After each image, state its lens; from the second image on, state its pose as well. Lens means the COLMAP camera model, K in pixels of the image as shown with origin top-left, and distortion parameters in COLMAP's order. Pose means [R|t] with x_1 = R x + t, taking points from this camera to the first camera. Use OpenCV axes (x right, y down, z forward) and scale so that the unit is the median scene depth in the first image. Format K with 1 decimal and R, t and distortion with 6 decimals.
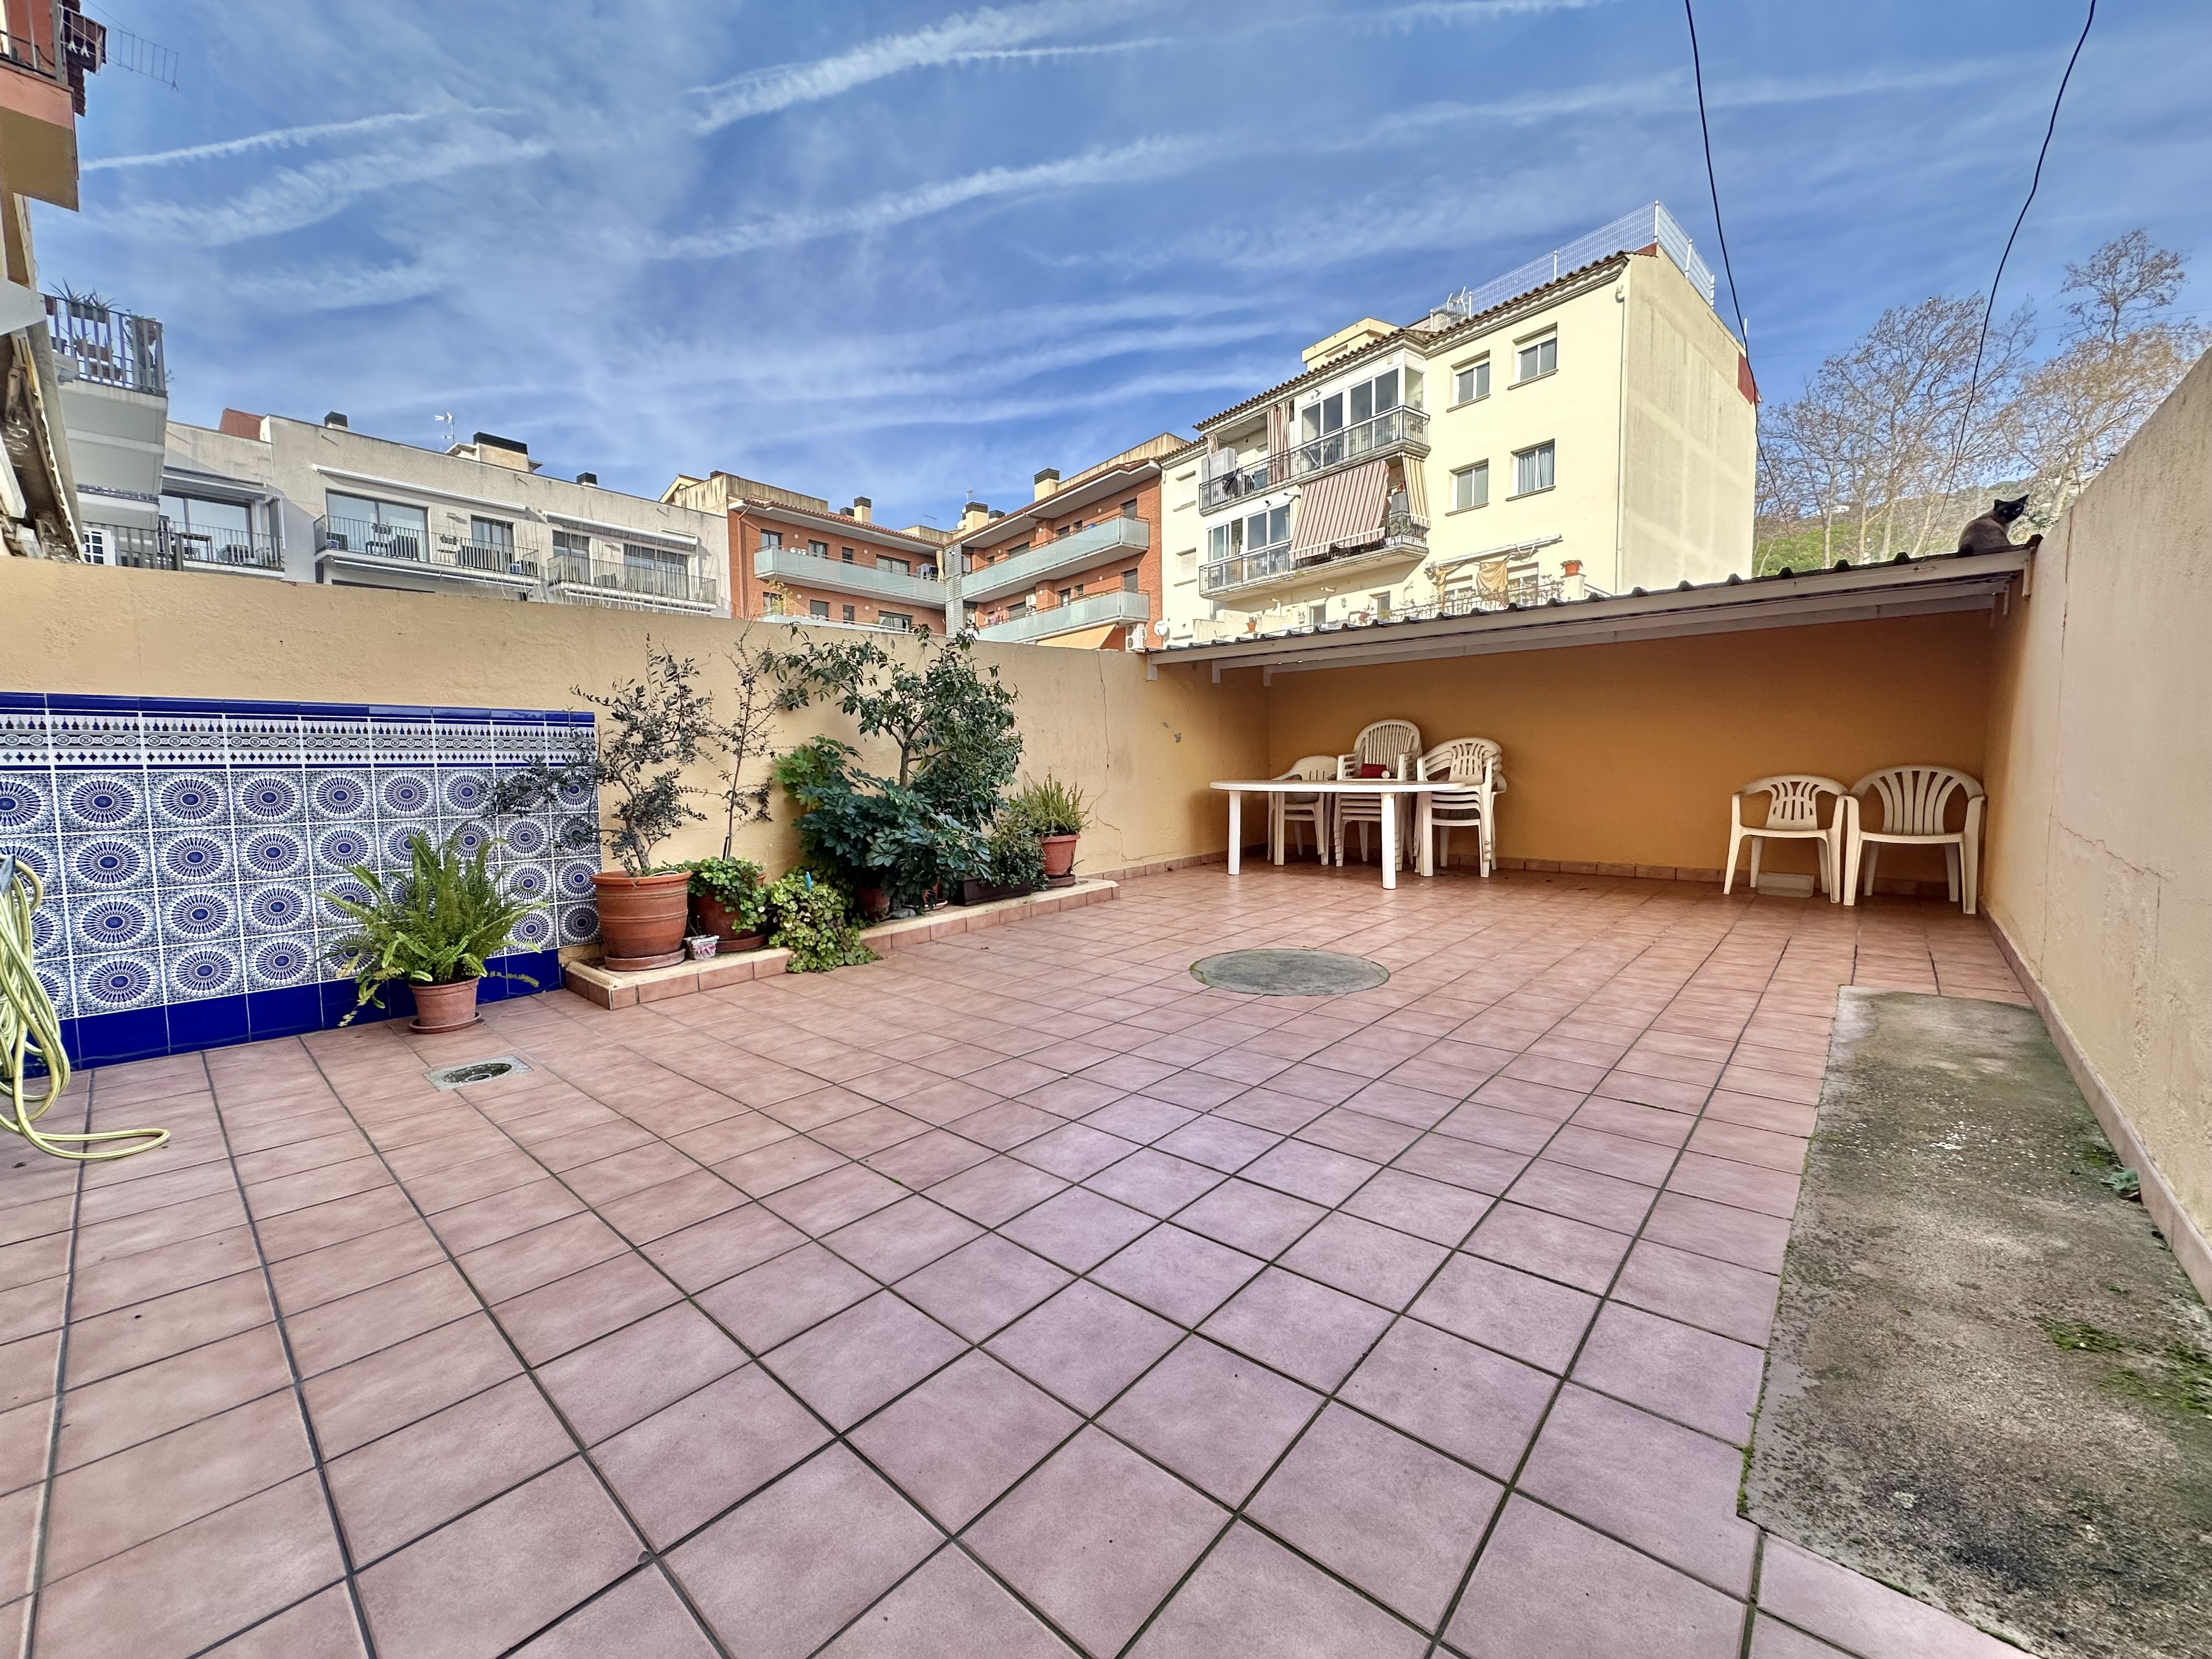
lens RADIAL K [[881.6, 0, 1105.1], [0, 881.6, 826.2], [0, 0, 1]] dist [-0.001359, 0.000033]
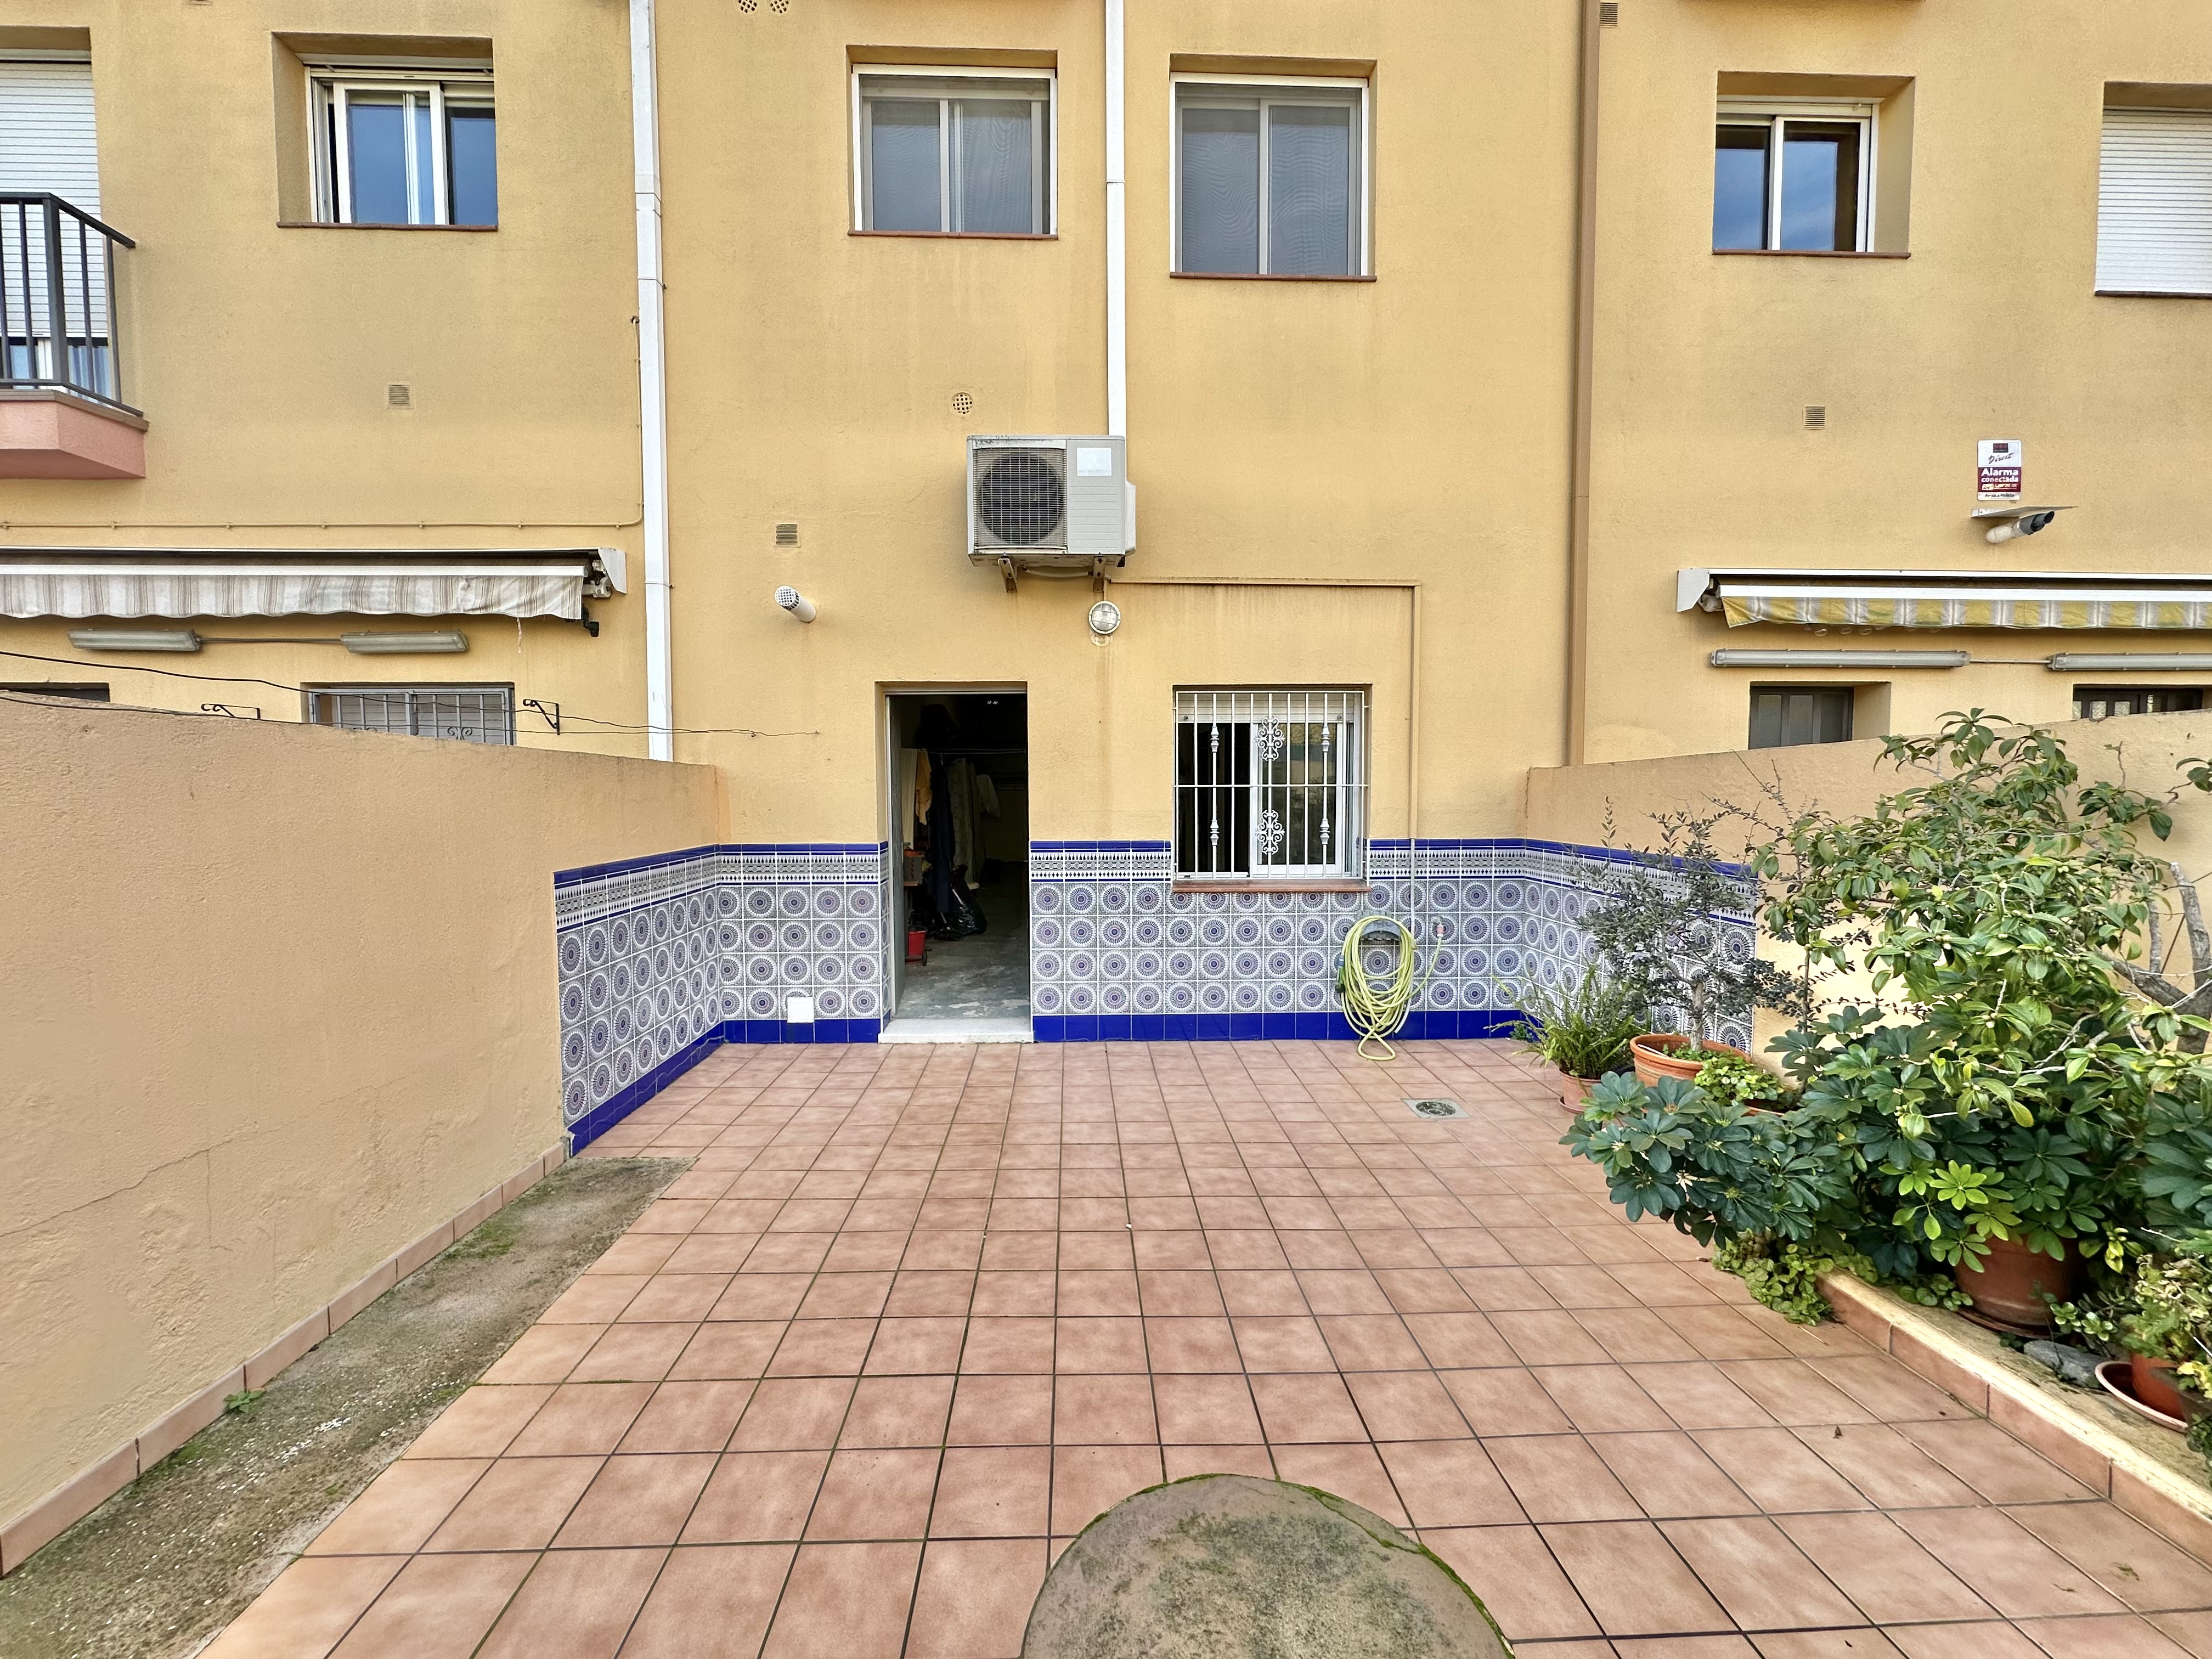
lens RADIAL K [[878.1, 0, 1102.7], [0, 878.1, 829.1], [0, 0, 1]] dist [-0.002246, 0.000888]
pose [[-0.723140, 0.051589, -0.688772, 0.103110], [-0.034935, 0.993199, 0.111068, -0.049833], [0.689817, 0.104380, -0.716420, 0.241282]]
